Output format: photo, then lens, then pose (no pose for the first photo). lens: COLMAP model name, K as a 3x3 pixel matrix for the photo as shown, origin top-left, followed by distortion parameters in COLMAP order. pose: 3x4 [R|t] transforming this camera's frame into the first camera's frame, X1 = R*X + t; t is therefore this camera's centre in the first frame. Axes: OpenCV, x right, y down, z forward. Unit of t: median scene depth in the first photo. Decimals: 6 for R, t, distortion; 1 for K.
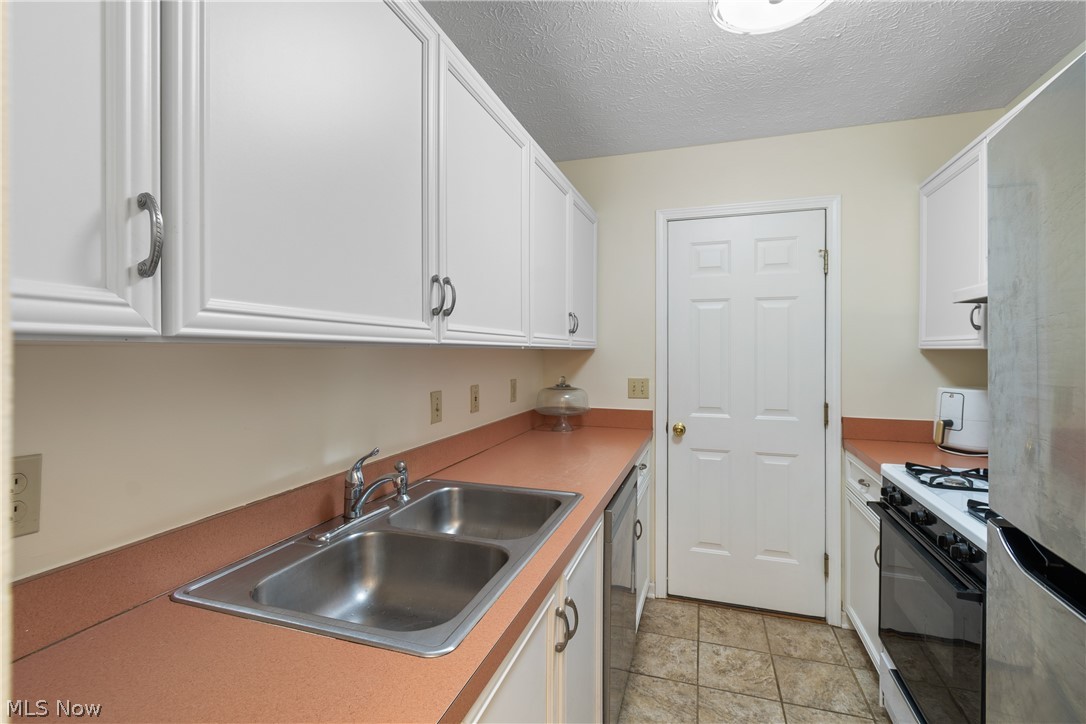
lens RADIAL K [[499.8, 0, 561.0], [0, 499.8, 349.4], [0, 0, 1]] dist [0.010700, -0.004279]
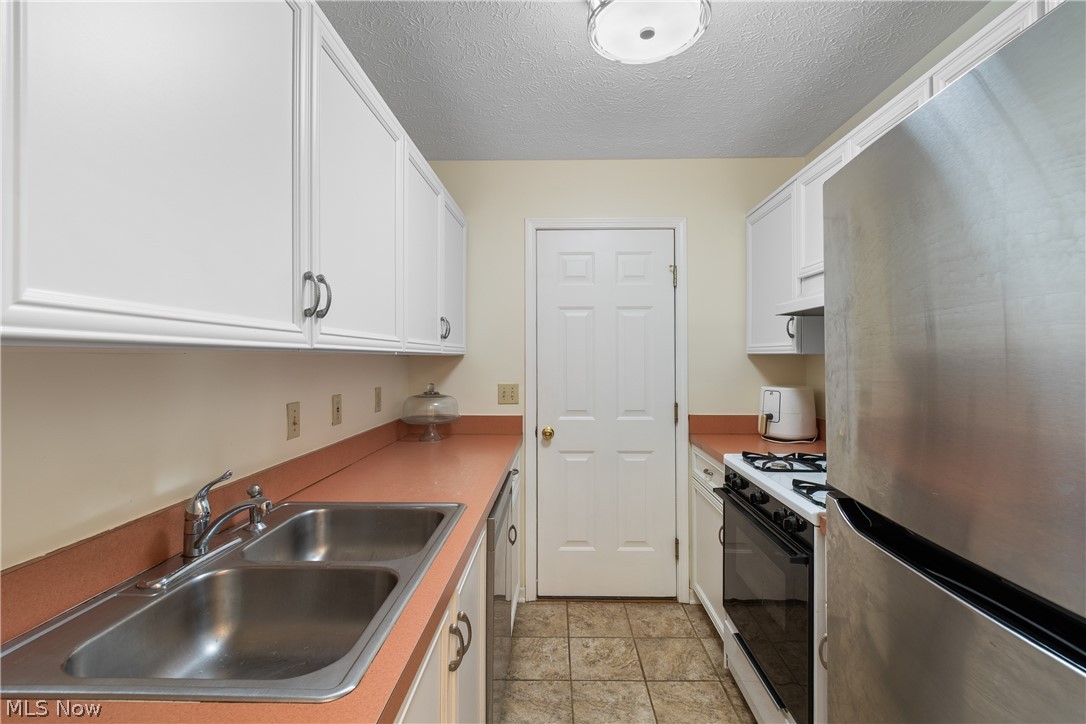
lens RADIAL K [[499.8, 0, 562.8], [0, 499.8, 349.0], [0, 0, 1]] dist [0.010700, -0.004279]
pose [[0.957568, 0.000667, 0.288206, -0.042798], [0.003274, 0.999908, -0.013192, 0.001713], [-0.288188, 0.013576, 0.957478, 0.008274]]
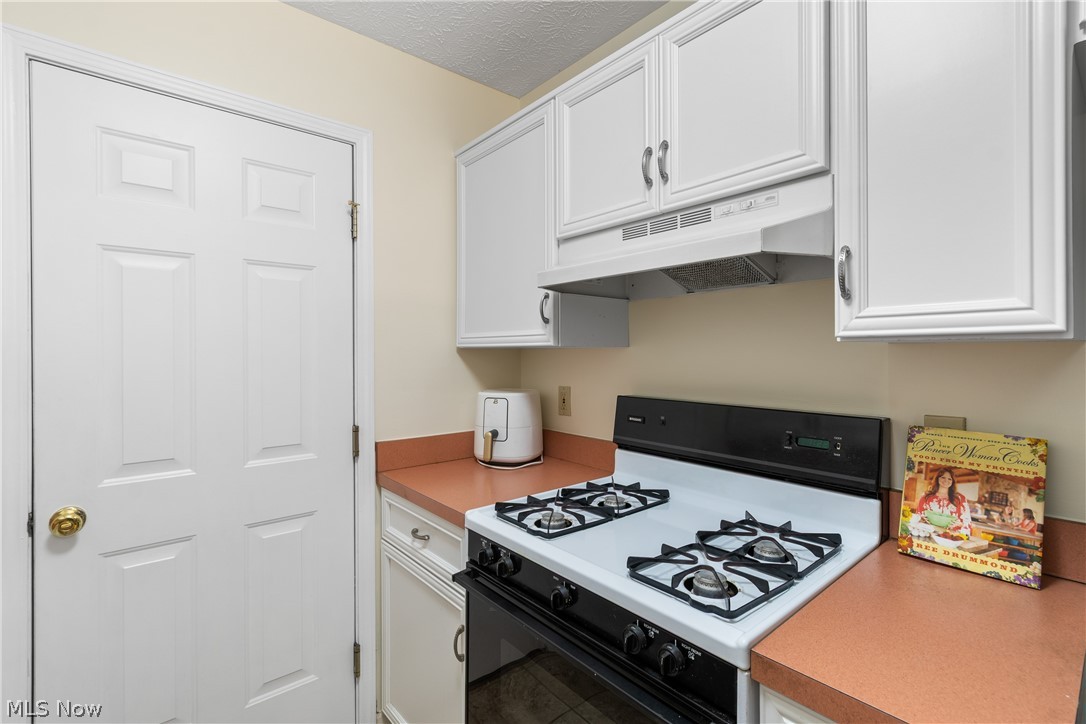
lens RADIAL K [[499.8, 0, 551.4], [0, 499.8, 351.2], [0, 0, 1]] dist [0.010700, -0.004279]
pose [[0.537279, -0.003705, 0.843397, 0.119809], [0.004994, 0.999987, 0.001212, 0.006258], [-0.843390, 0.003561, 0.537290, 0.525262]]
